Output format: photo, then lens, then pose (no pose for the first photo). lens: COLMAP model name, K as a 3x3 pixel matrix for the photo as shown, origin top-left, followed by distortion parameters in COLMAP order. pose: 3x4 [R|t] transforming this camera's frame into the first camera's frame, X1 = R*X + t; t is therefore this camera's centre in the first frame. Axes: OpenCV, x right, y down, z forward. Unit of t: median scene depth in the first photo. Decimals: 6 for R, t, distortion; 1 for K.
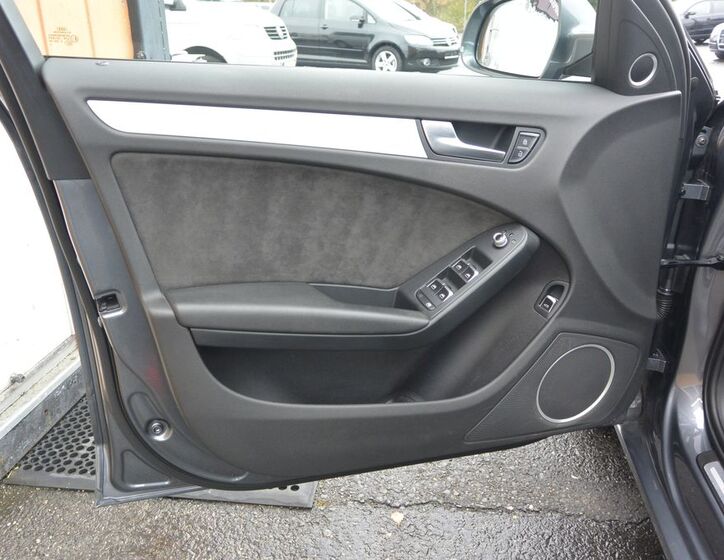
lens RADIAL K [[634.6, 0, 356.9], [0, 634.6, 276.8], [0, 0, 1]] dist [-0.010208, -0.000722]
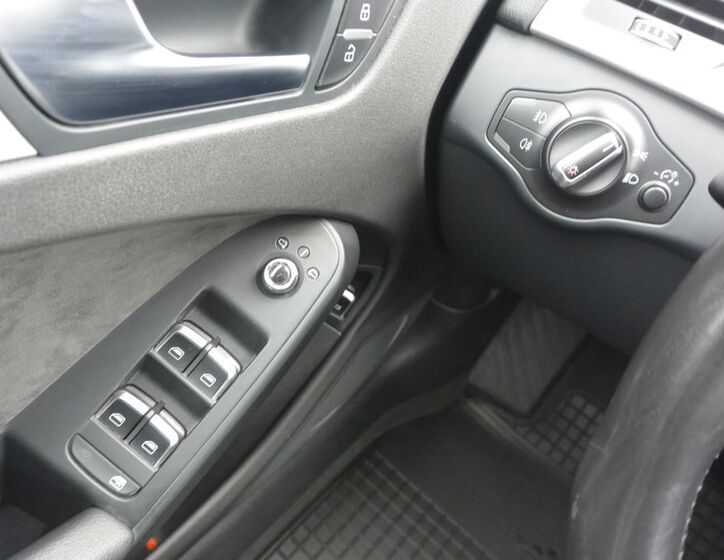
lens RADIAL K [[634.6, 0, 359.8], [0, 634.6, 281.2], [0, 0, 1]] dist [-0.010208, -0.000722]
pose [[0.807355, -0.292931, 0.512221, 0.071683], [-0.025187, 0.850173, 0.525900, -0.250449], [-0.589529, -0.437489, 0.679013, 0.715138]]
